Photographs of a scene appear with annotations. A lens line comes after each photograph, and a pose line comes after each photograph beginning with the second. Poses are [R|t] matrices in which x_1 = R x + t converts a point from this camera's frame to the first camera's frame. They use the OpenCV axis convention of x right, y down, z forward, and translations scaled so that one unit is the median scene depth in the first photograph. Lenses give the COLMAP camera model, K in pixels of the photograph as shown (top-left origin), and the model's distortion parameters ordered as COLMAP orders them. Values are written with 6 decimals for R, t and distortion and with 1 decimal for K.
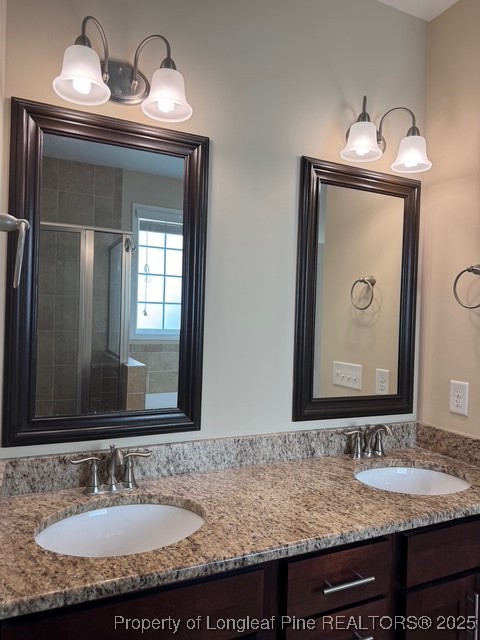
lens RADIAL K [[456.5, 0, 239.9], [0, 456.5, 322.0], [0, 0, 1]] dist [0.110881, -0.180806]
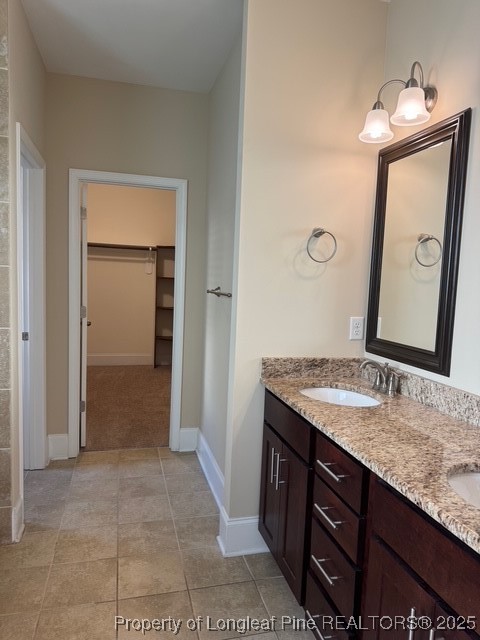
lens RADIAL K [[456.5, 0, 239.9], [0, 456.5, 322.0], [0, 0, 1]] dist [0.110881, -0.180806]
pose [[-0.177477, 0.055954, -0.982533, 1.249341], [-0.050314, 0.996561, 0.065841, 0.059409], [0.982838, 0.061121, -0.174051, 0.774981]]
